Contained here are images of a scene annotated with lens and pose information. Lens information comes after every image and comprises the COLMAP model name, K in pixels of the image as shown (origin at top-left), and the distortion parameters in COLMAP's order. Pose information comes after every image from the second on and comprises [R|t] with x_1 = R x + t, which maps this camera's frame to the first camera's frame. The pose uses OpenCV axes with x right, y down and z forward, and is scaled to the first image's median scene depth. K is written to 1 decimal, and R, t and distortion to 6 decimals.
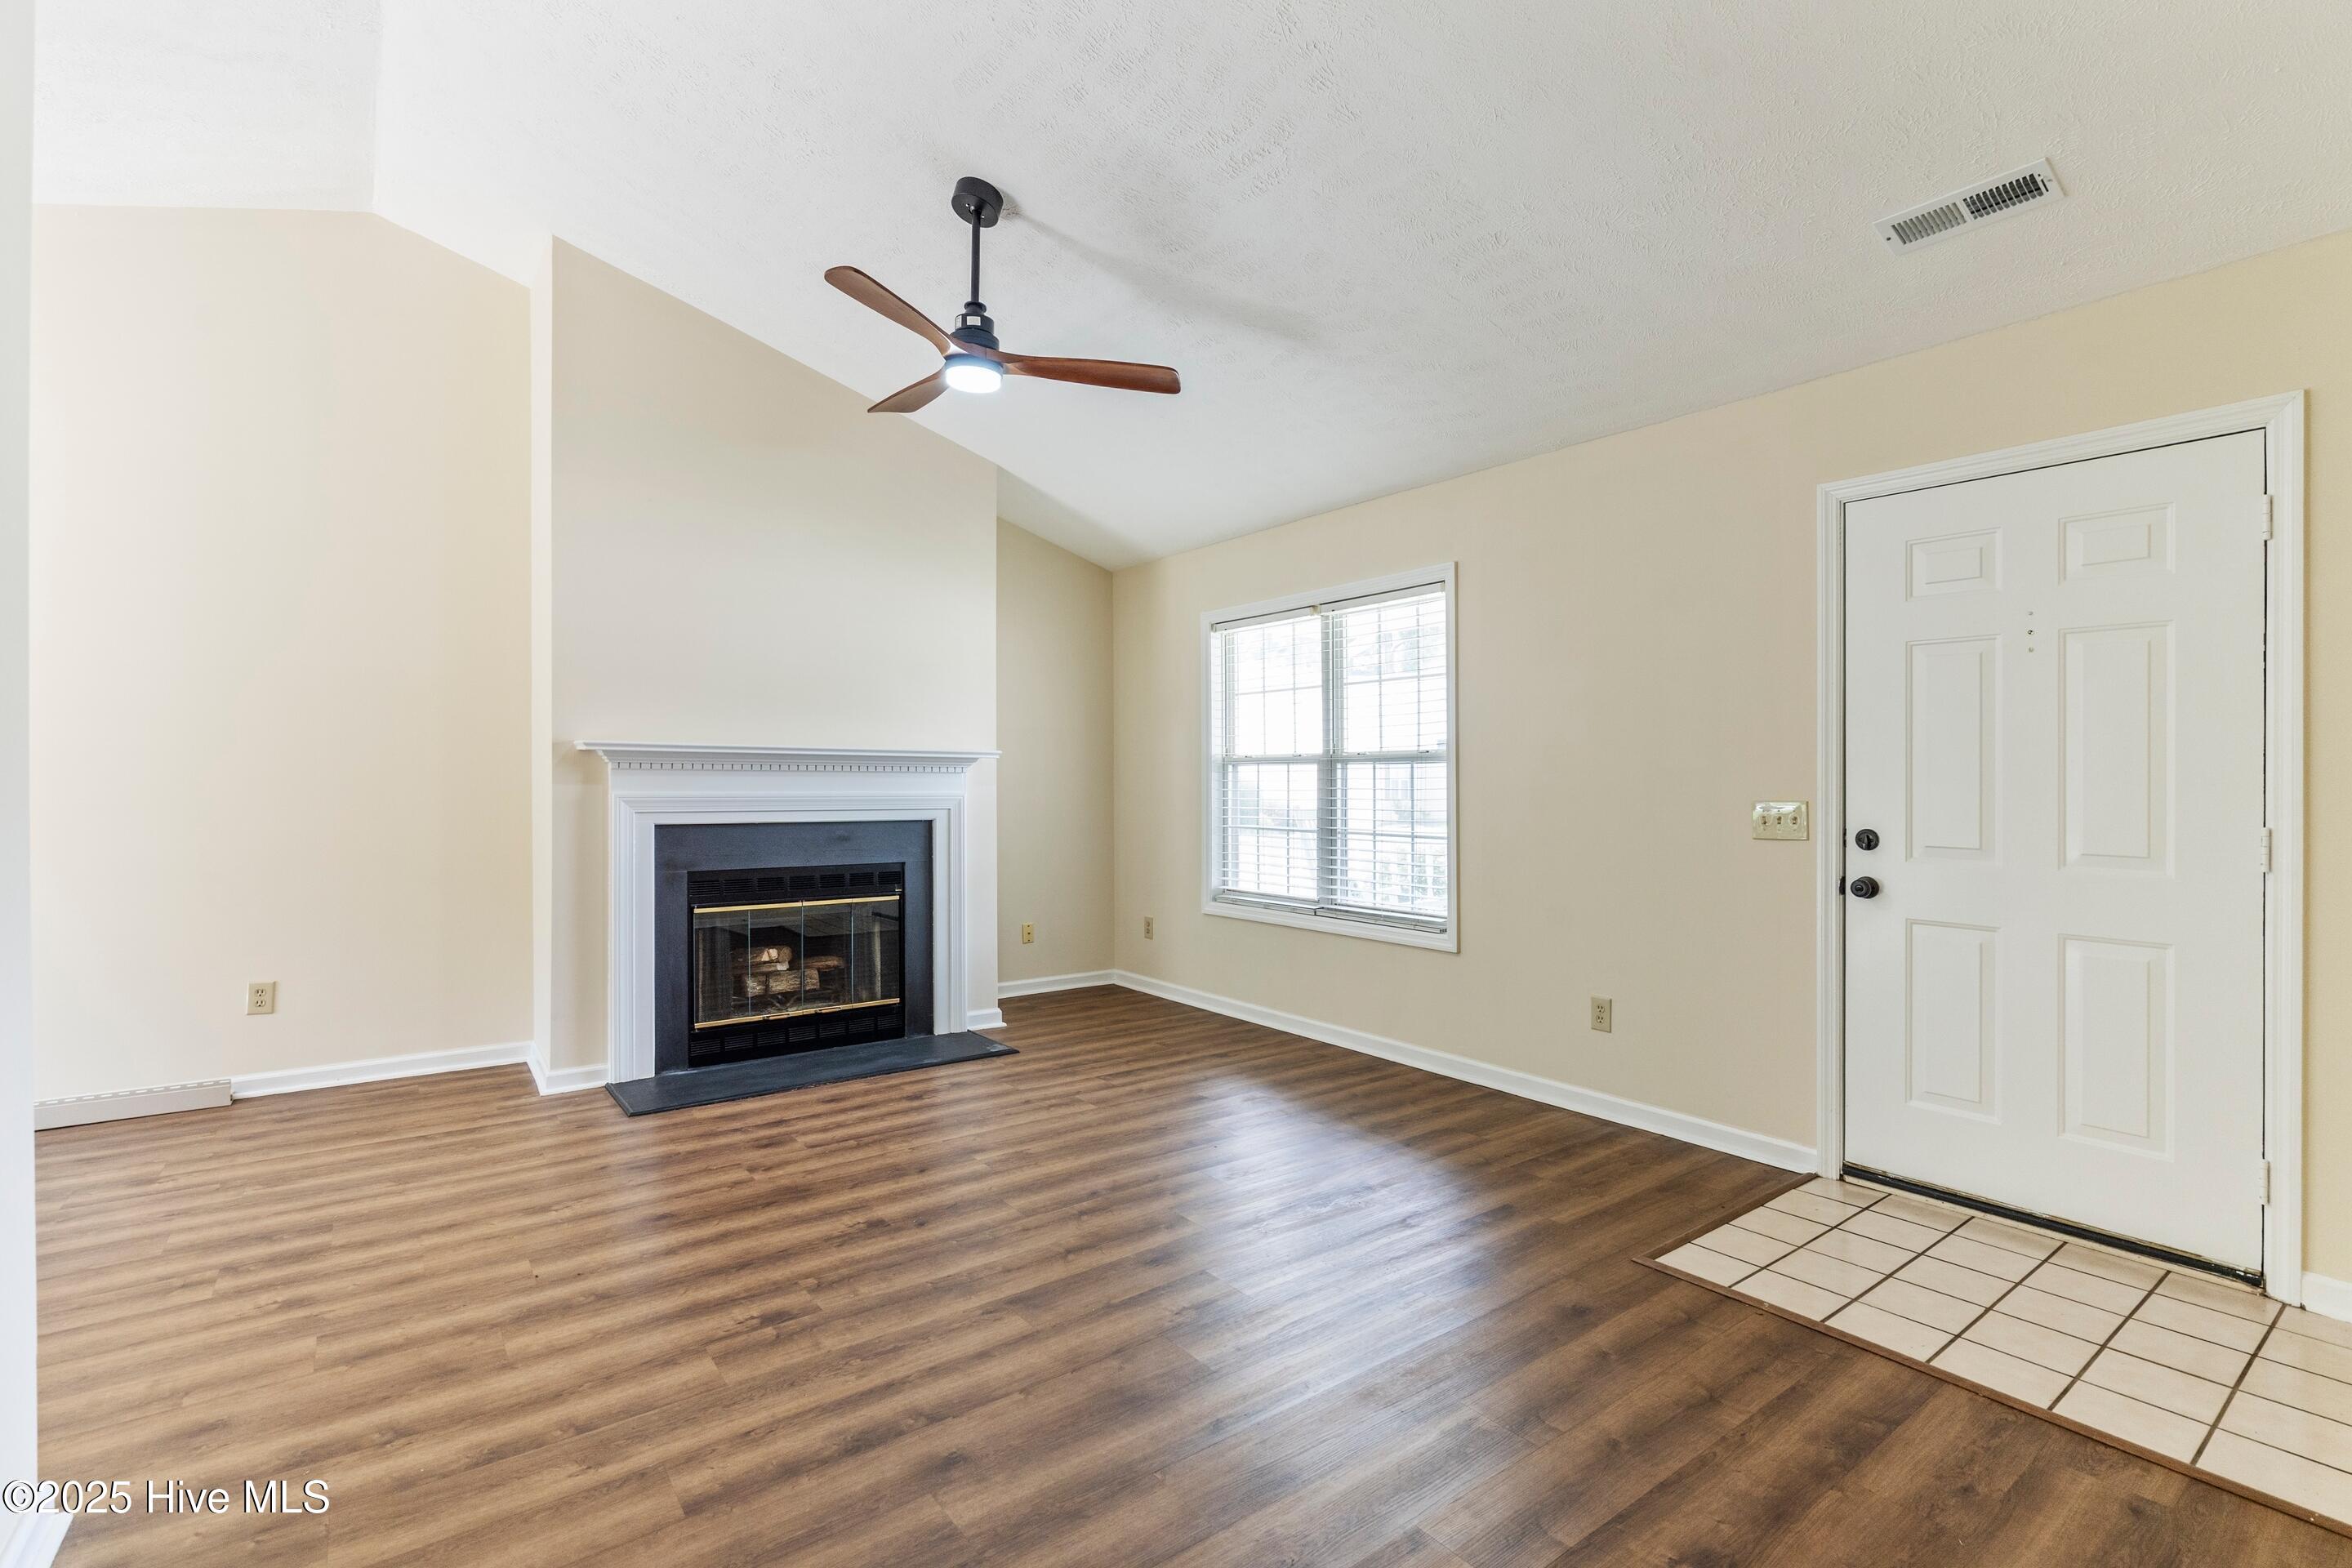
lens RADIAL K [[1094.4, 0, 1186.1], [0, 1094.4, 755.1], [0, 0, 1]] dist [-0.000710, 0.000665]
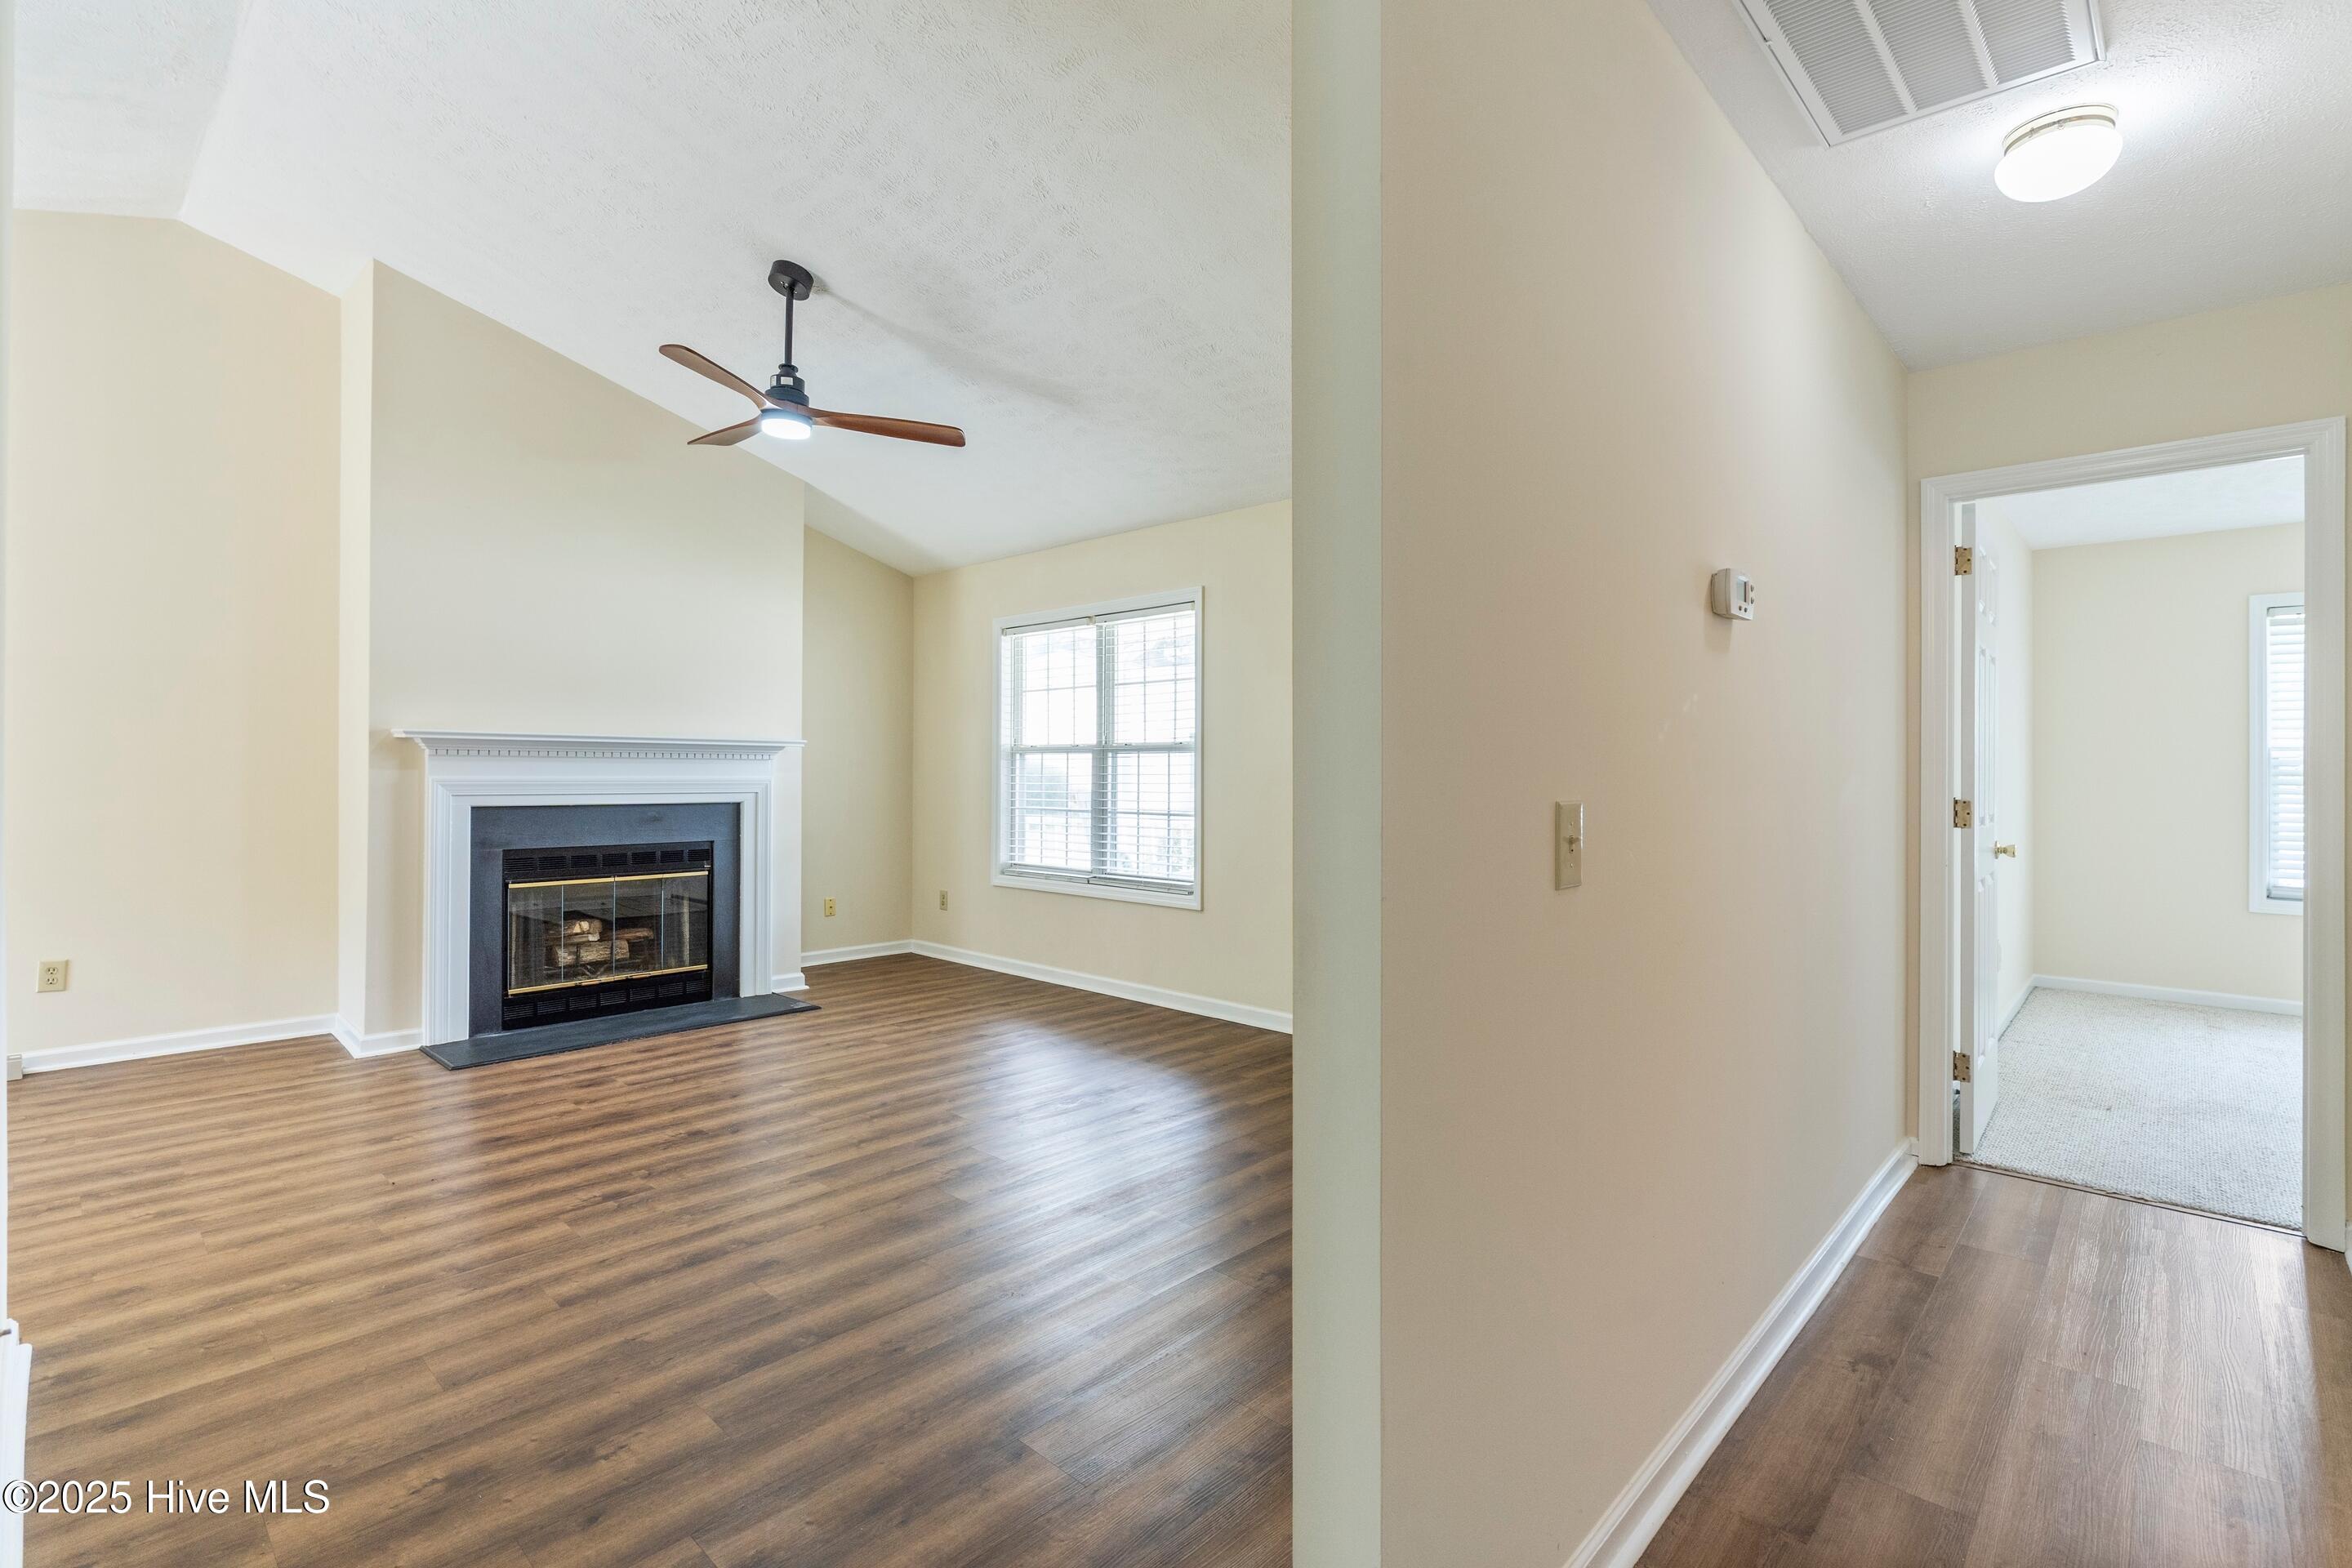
lens RADIAL K [[1100.3, 0, 1201.7], [0, 1100.3, 734.3], [0, 0, 1]] dist [0.001029, 0.000286]
pose [[0.983751, 0.007331, 0.179387, 0.031972], [-0.005827, 0.999943, -0.008910, -0.002682], [-0.179442, 0.007720, 0.983738, -0.214350]]
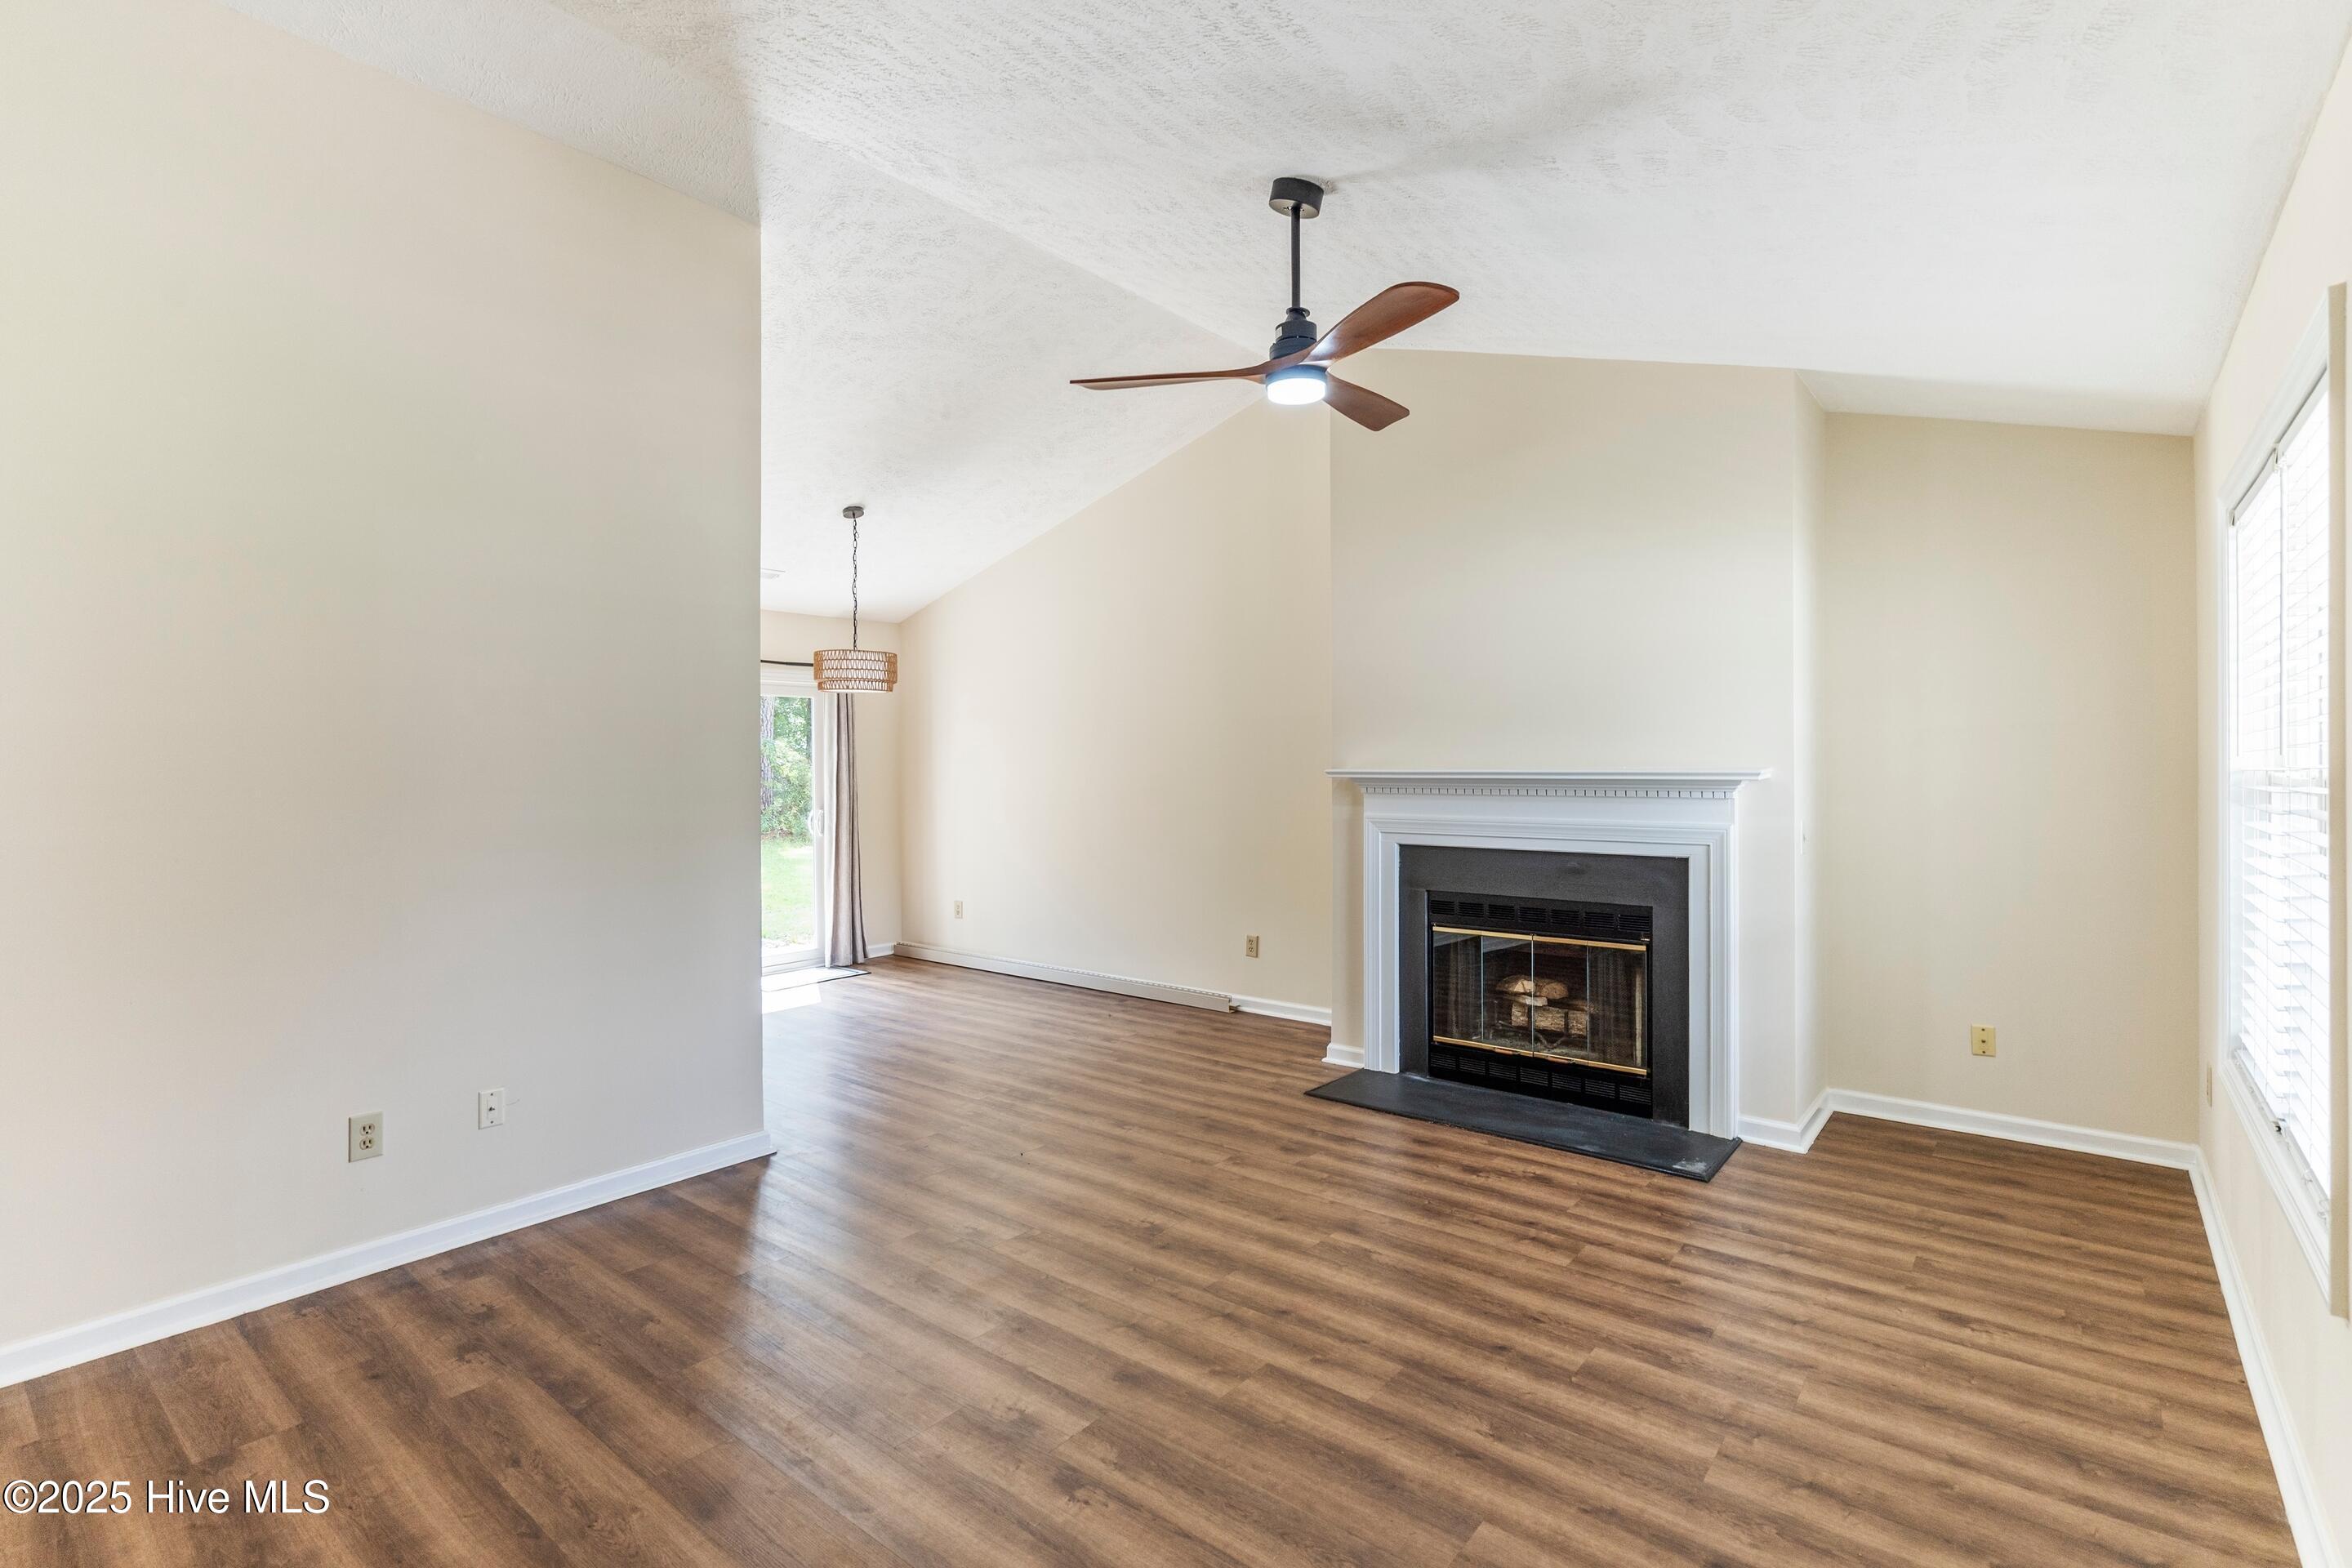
lens RADIAL K [[1124.5, 0, 1179.5], [0, 1124.5, 753.4], [0, 0, 1]] dist [-0.001455, 0.000444]
pose [[0.214933, -0.013261, -0.976539, 0.596961], [0.032177, 0.999461, -0.006491, -0.028163], [0.976099, -0.030027, 0.215244, 0.577098]]
